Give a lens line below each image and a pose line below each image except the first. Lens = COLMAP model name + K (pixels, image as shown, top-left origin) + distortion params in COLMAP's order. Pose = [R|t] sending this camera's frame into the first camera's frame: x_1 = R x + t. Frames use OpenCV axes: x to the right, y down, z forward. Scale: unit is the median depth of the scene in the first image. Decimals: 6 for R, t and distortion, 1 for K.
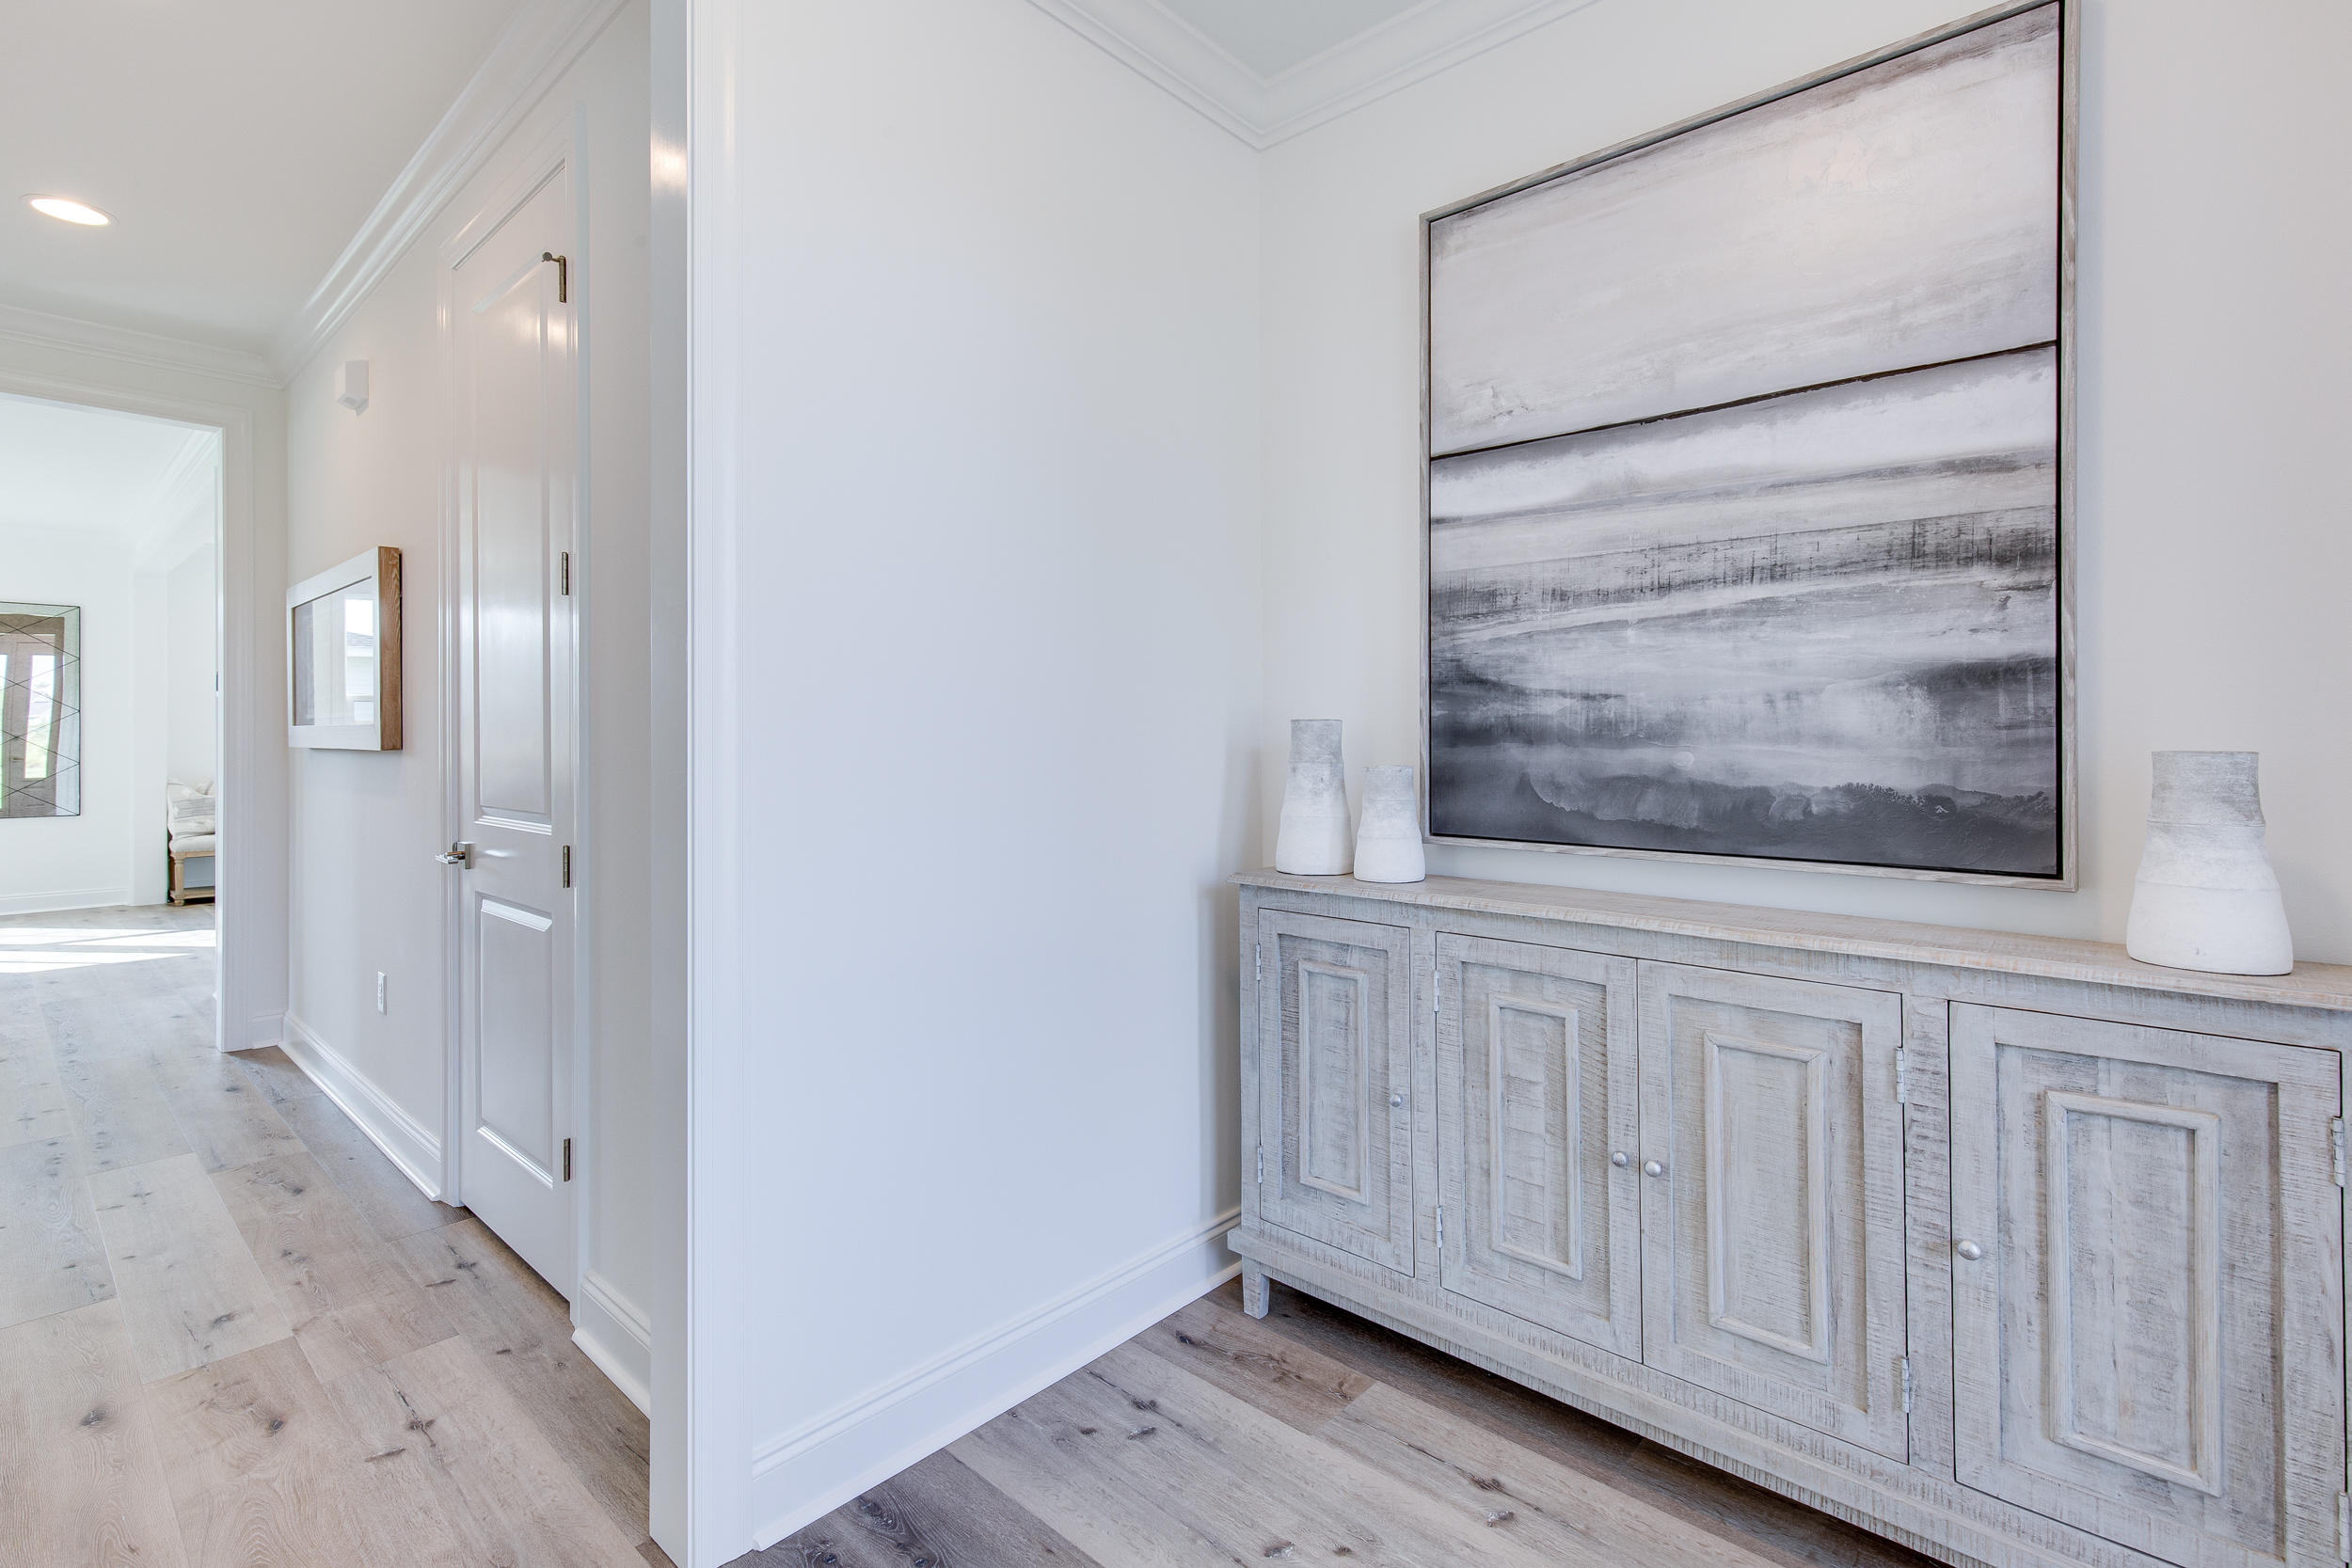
lens RADIAL K [[1085.3, 0, 1202.8], [0, 1085.3, 741.7], [0, 0, 1]] dist [0.003849, 0.001021]
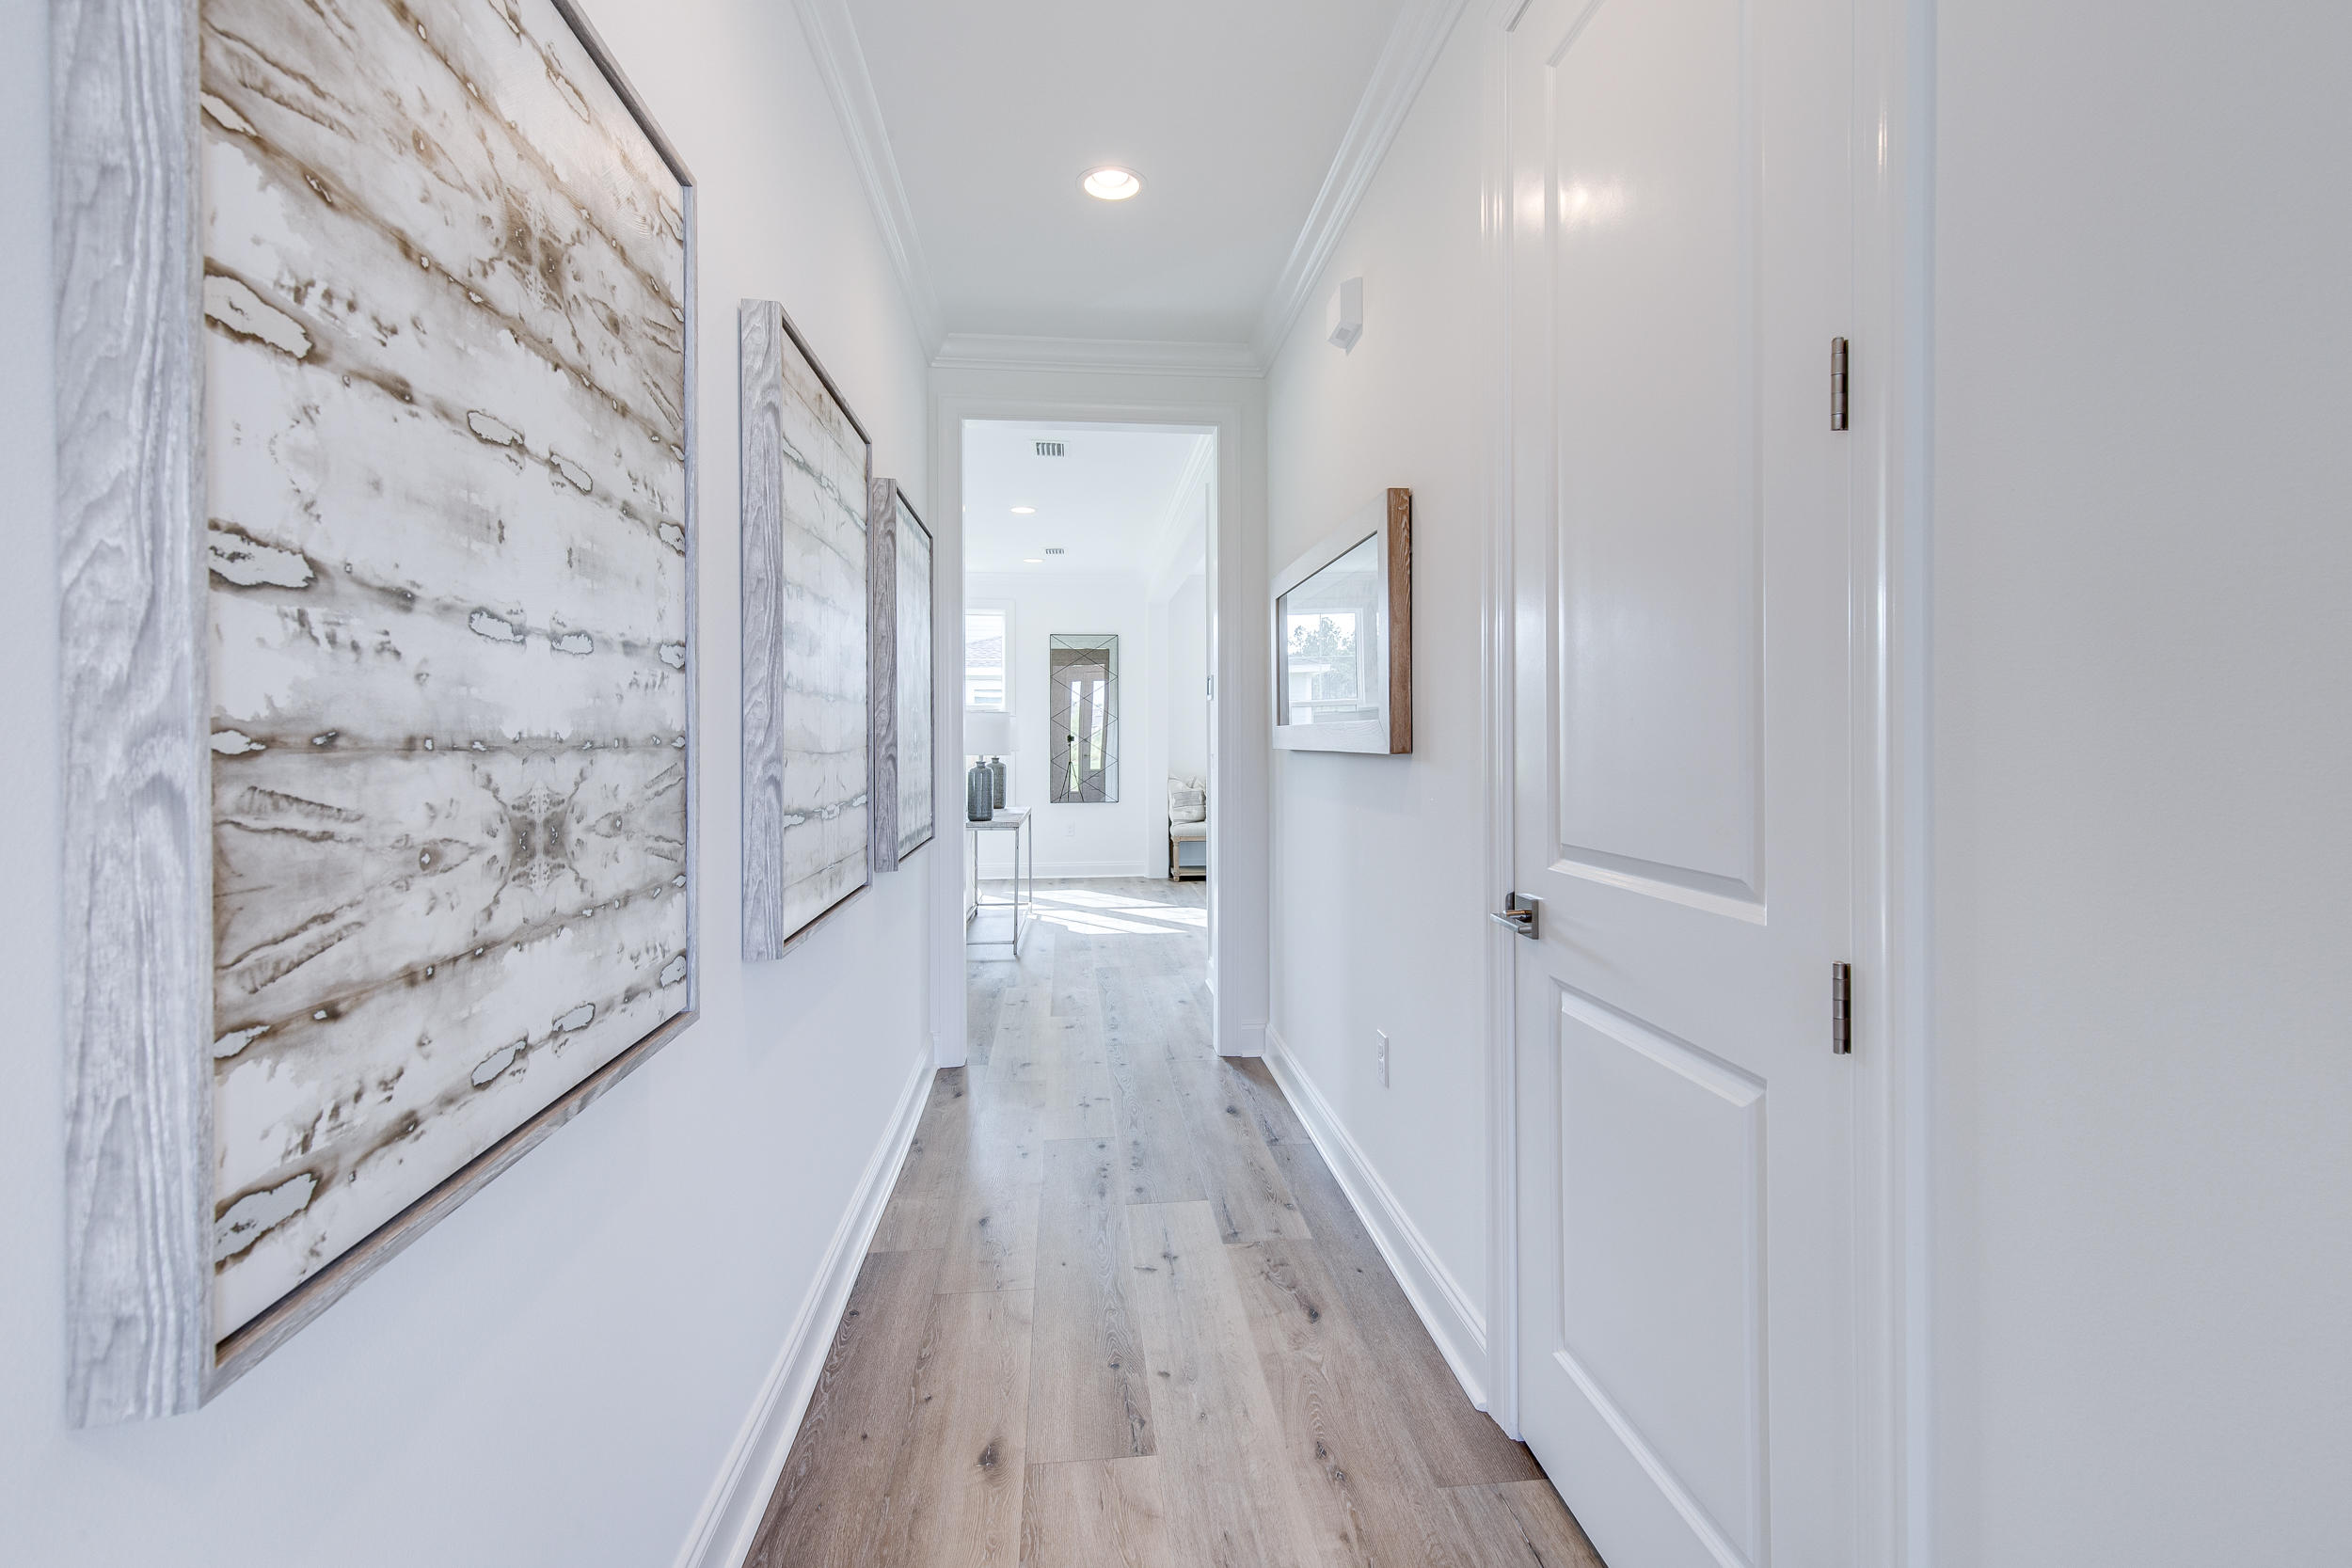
lens RADIAL K [[1085.3, 0, 1202.5], [0, 1085.3, 748.1], [0, 0, 1]] dist [0.003849, 0.001021]
pose [[0.750767, 0.001410, -0.660566, -0.270062], [0.002330, 0.999986, 0.004783, -0.000114], [0.660563, -0.005130, 0.750753, 0.260964]]
